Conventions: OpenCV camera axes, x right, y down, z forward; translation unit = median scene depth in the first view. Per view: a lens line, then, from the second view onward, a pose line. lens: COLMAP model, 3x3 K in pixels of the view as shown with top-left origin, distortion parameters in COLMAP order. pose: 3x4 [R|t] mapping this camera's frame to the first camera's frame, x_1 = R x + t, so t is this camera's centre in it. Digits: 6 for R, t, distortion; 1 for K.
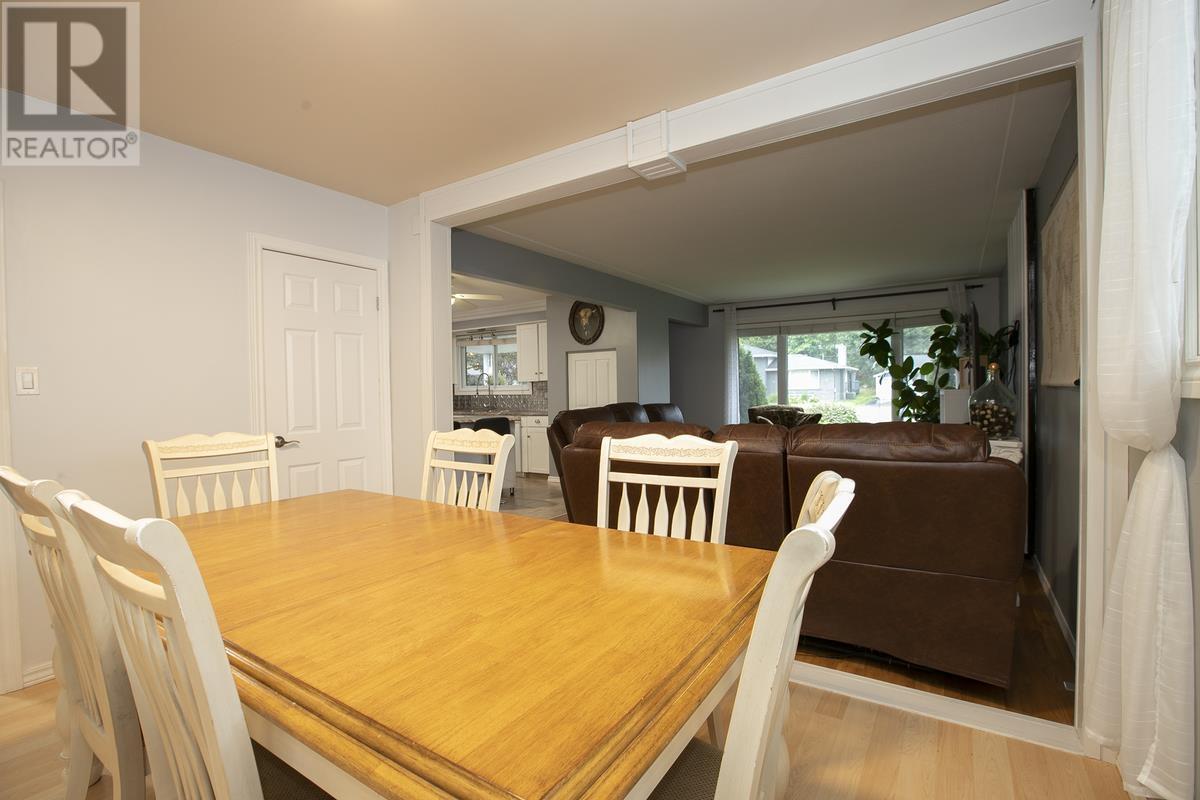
lens RADIAL K [[541.7, 0, 600.3], [0, 541.7, 394.9], [0, 0, 1]] dist [-0.051311, 0.015999]
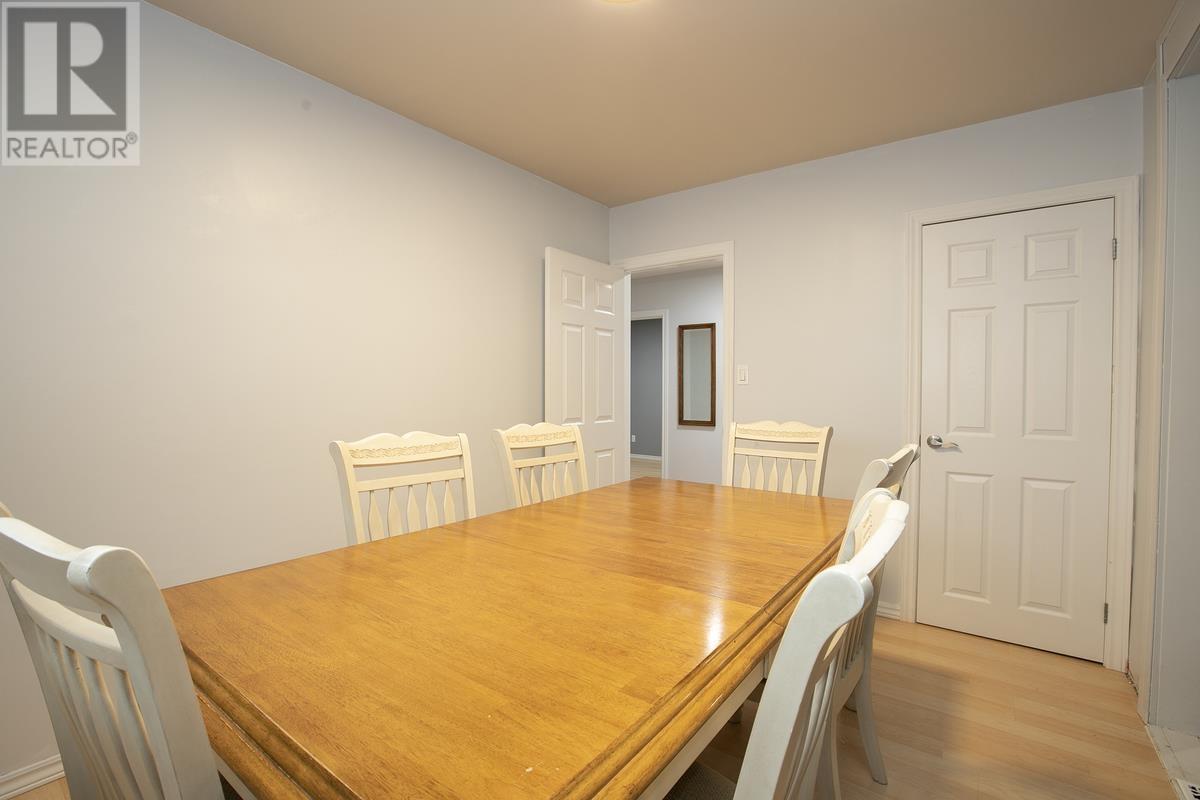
lens RADIAL K [[541.7, 0, 601.0], [0, 541.7, 399.3], [0, 0, 1]] dist [-0.051311, 0.015999]
pose [[-0.064562, 0.033895, -0.997338, 0.621272], [-0.008123, 0.999372, 0.034490, -0.015176], [0.997881, 0.010328, -0.064246, 1.048877]]
